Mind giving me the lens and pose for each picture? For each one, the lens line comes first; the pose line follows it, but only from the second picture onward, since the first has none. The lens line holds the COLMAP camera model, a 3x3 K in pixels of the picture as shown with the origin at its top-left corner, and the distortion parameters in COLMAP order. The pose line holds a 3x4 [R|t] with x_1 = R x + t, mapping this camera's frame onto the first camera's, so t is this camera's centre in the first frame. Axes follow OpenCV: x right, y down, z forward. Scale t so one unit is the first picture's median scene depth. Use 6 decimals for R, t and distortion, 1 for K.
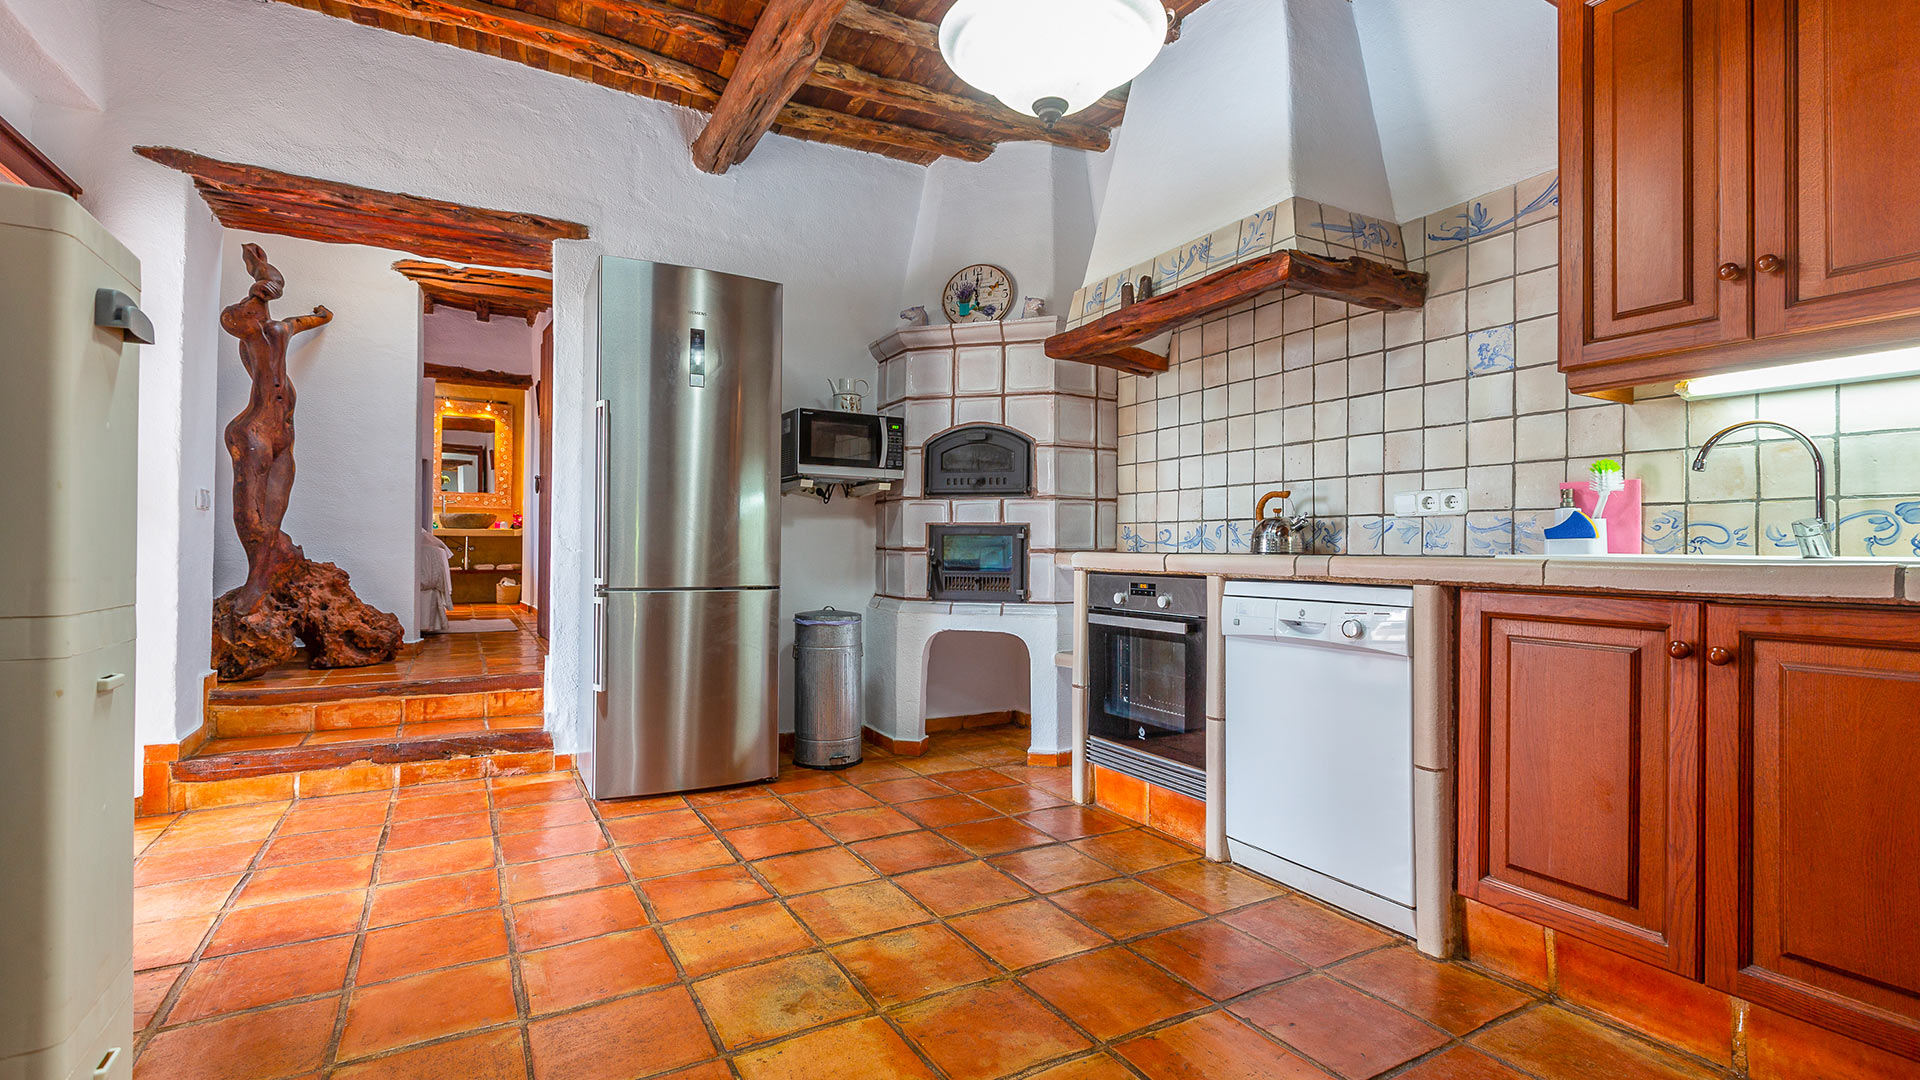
lens RADIAL K [[860.0, 0, 946.1], [0, 860.0, 539.8], [0, 0, 1]] dist [-0.001659, -0.000014]
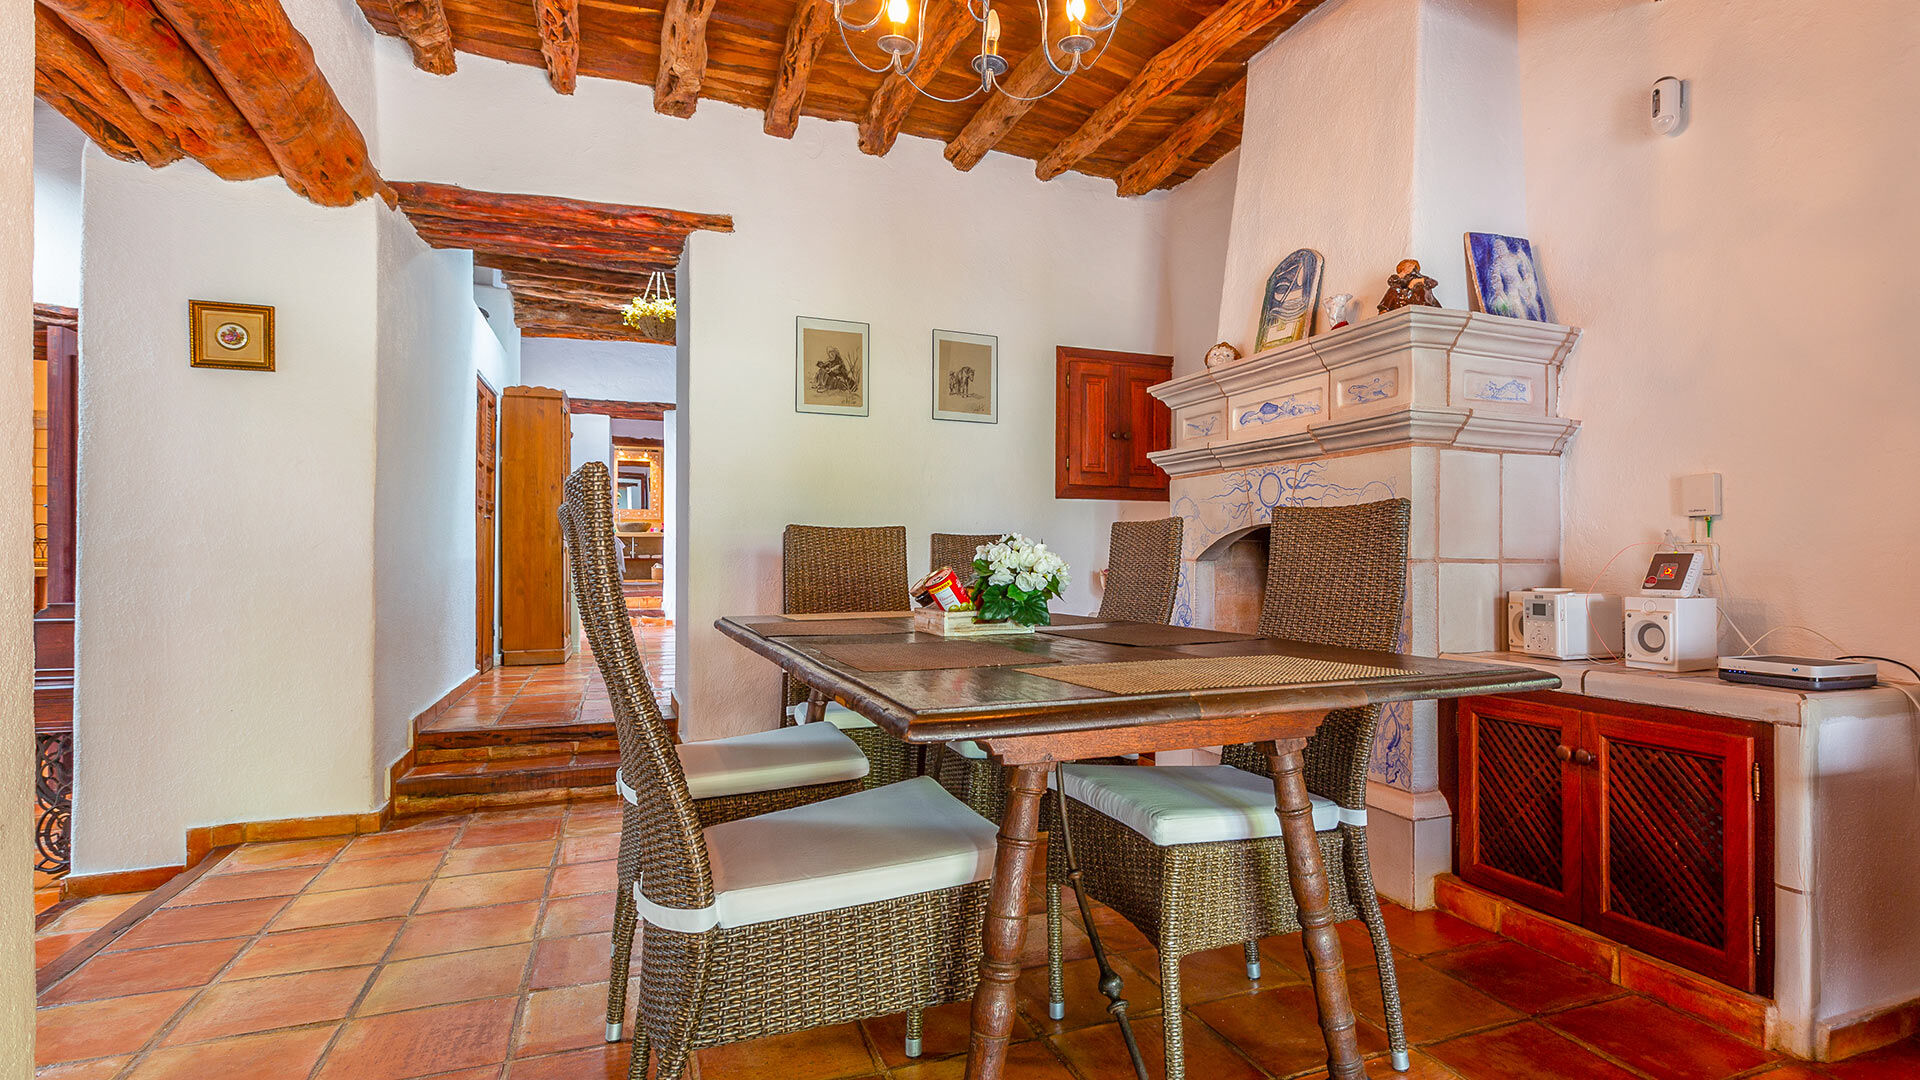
lens RADIAL K [[860.0, 0, 961.5], [0, 860.0, 549.9], [0, 0, 1]] dist [-0.001659, -0.000014]
pose [[0.989214, -0.007003, -0.146312, 0.459867], [0.007964, 0.999950, 0.005982, 0.023606], [0.146263, -0.007082, 0.989220, -0.811318]]
